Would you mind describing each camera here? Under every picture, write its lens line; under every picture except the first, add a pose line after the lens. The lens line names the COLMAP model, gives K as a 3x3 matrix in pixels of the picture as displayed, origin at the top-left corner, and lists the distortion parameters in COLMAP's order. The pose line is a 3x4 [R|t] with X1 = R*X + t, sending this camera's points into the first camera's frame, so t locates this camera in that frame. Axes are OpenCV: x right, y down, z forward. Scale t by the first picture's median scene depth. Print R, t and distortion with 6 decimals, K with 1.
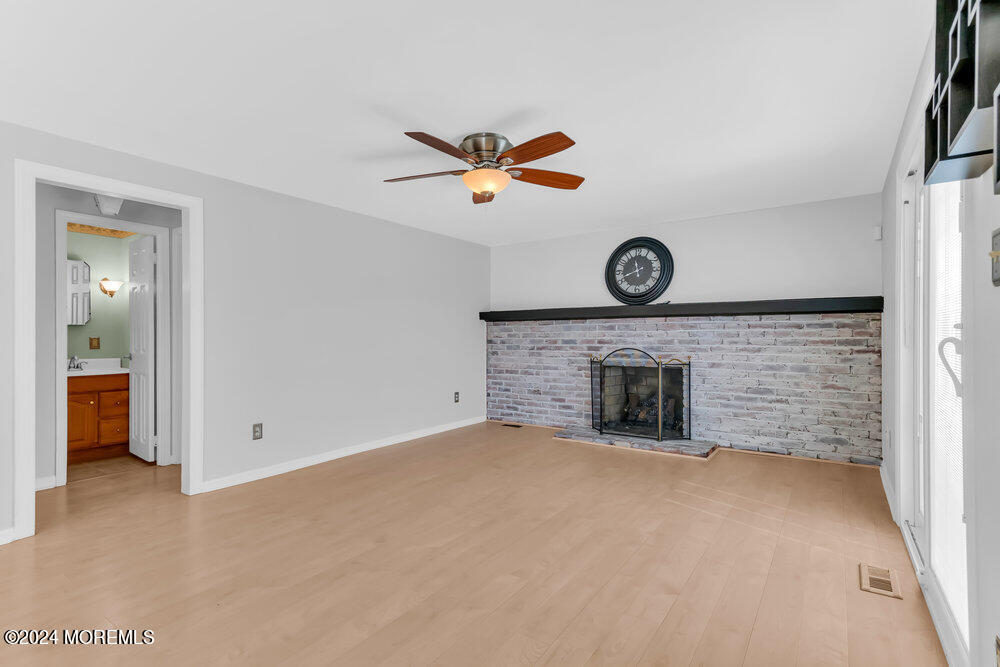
lens RADIAL K [[483.1, 0, 501.3], [0, 483.1, 333.2], [0, 0, 1]] dist [0.014558, 0.000244]
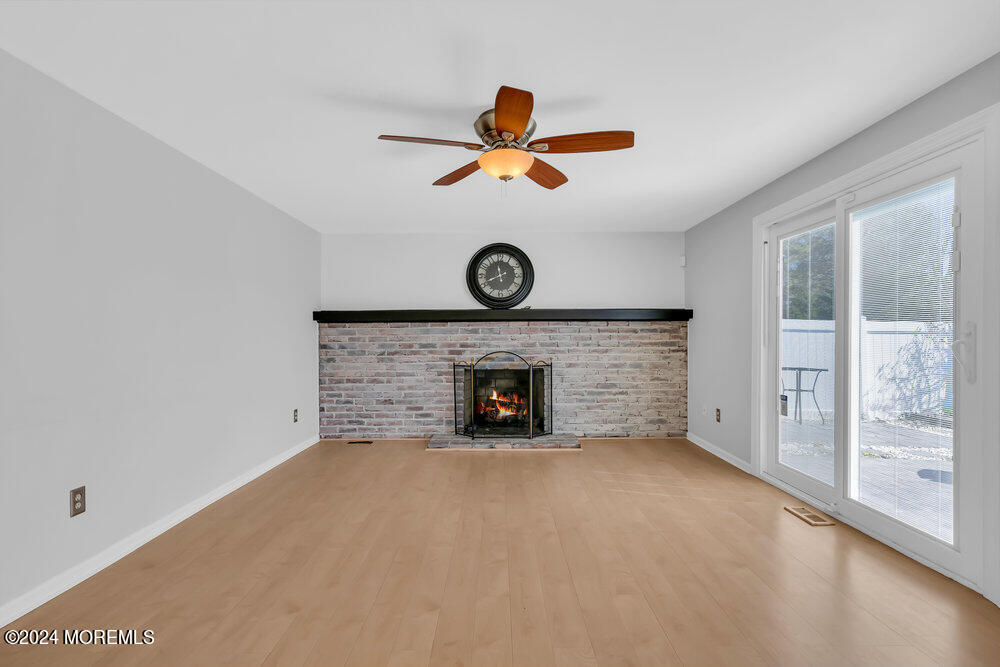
lens RADIAL K [[483.1, 0, 498.9], [0, 483.1, 336.8], [0, 0, 1]] dist [0.014558, 0.000244]
pose [[0.823665, 0.000883, 0.567076, -0.329194], [-0.000434, 0.999999, -0.000927, 0.001346], [-0.567076, 0.000517, 0.823665, 0.170442]]
